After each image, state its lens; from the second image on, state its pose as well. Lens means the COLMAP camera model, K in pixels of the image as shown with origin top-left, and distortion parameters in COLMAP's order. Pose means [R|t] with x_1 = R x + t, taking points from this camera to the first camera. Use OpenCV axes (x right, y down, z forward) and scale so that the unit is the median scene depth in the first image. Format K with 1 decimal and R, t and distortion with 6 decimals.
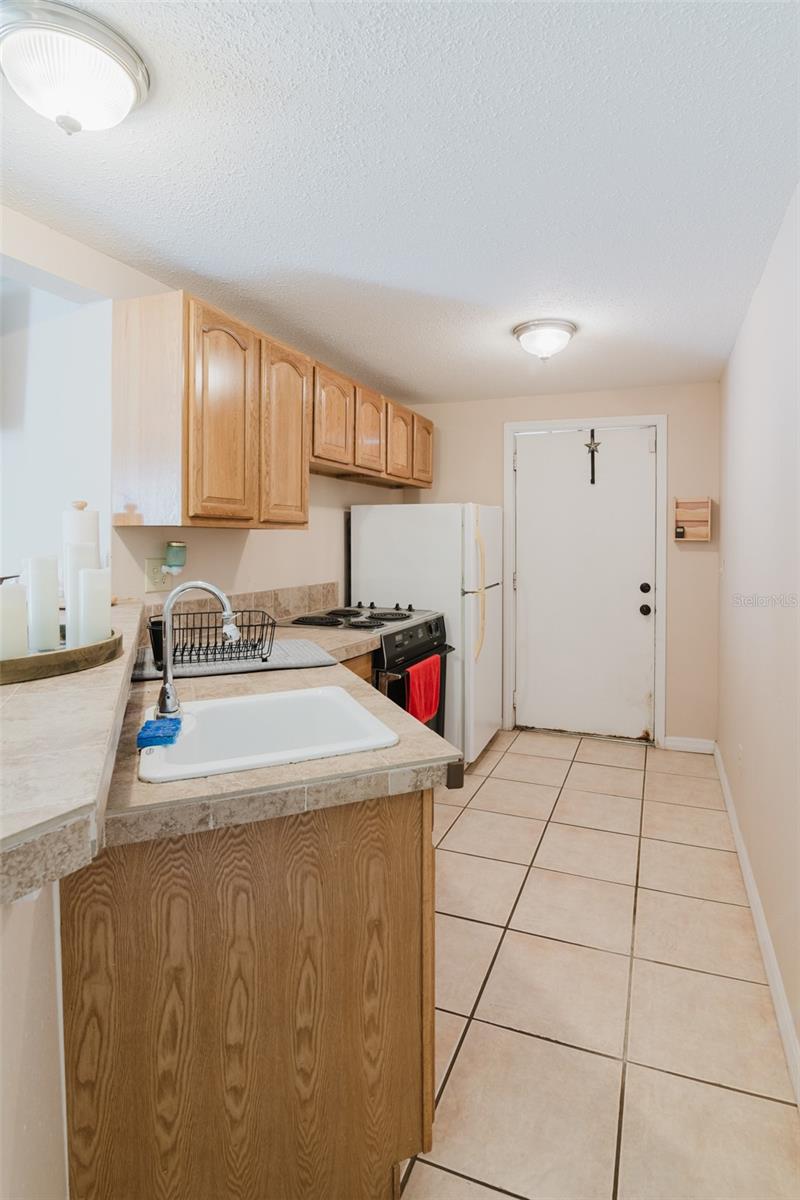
lens RADIAL K [[547.6, 0, 486.1], [0, 547.6, 543.0], [0, 0, 1]] dist [-0.021308, 0.000841]
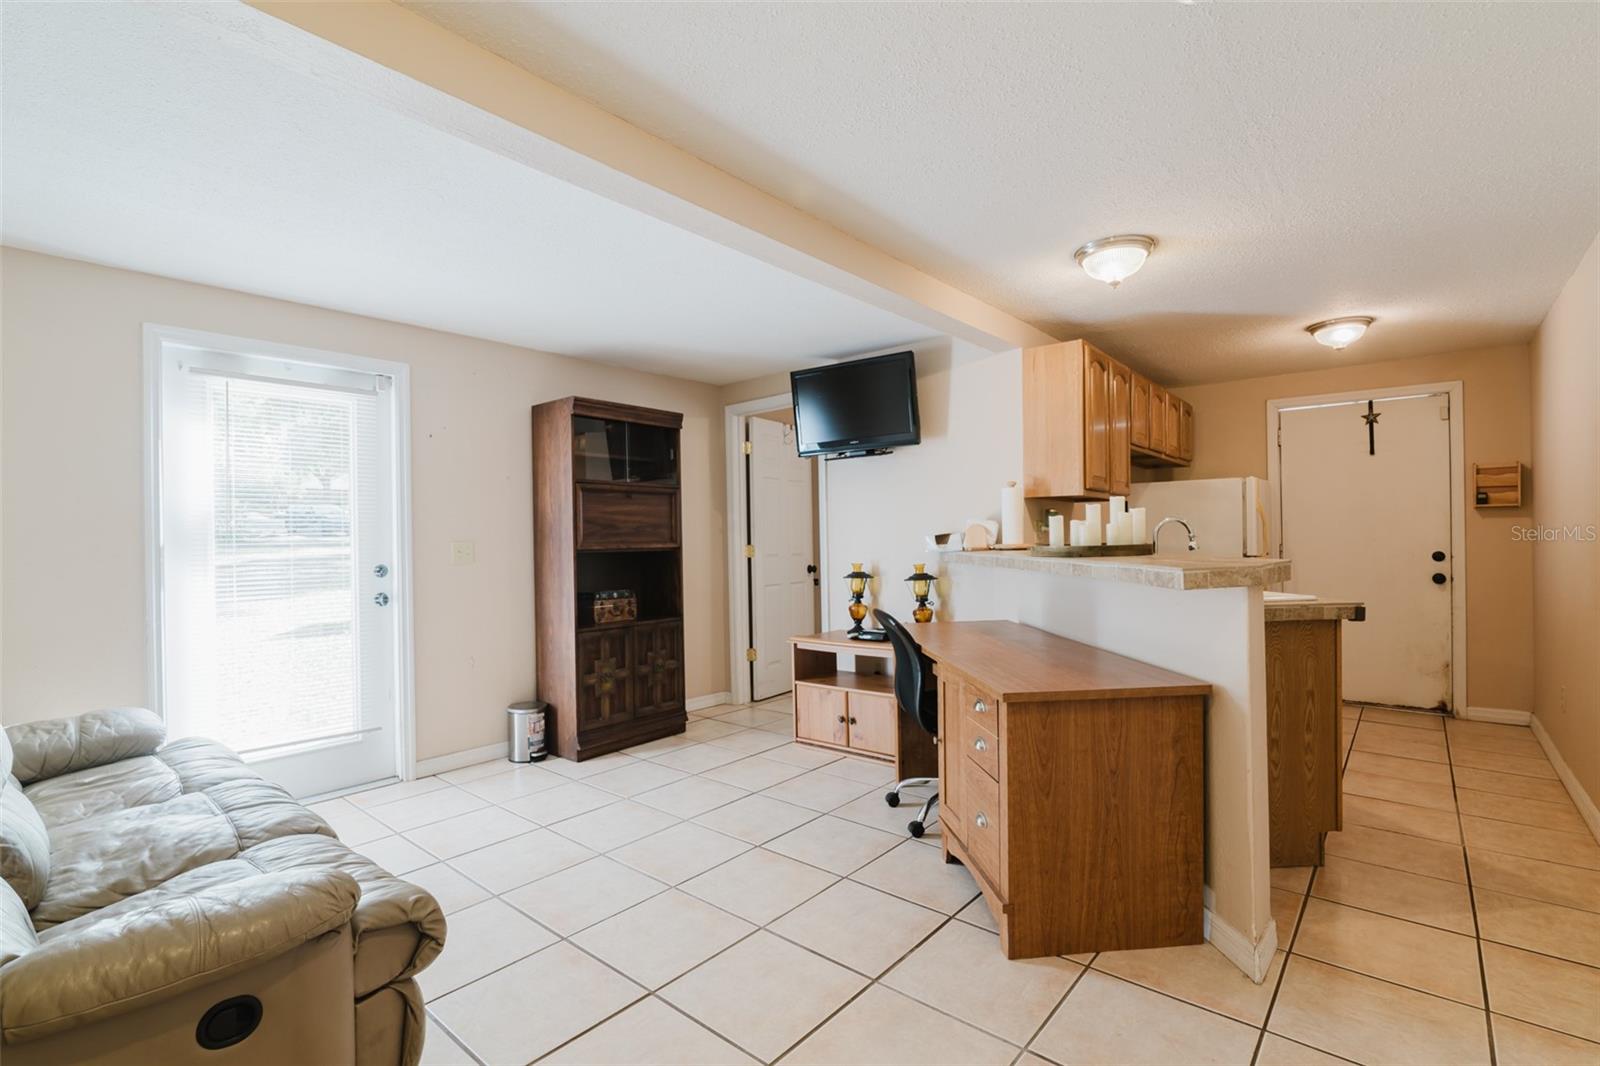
lens RADIAL K [[730.1, 0, 797.0], [0, 730.1, 535.0], [0, 0, 1]] dist [-0.021308, 0.000841]
pose [[0.925303, -0.010946, -0.379069, -0.305764], [0.003289, 0.999777, -0.020840, 0.069994], [0.379213, 0.018037, 0.925134, -0.678912]]
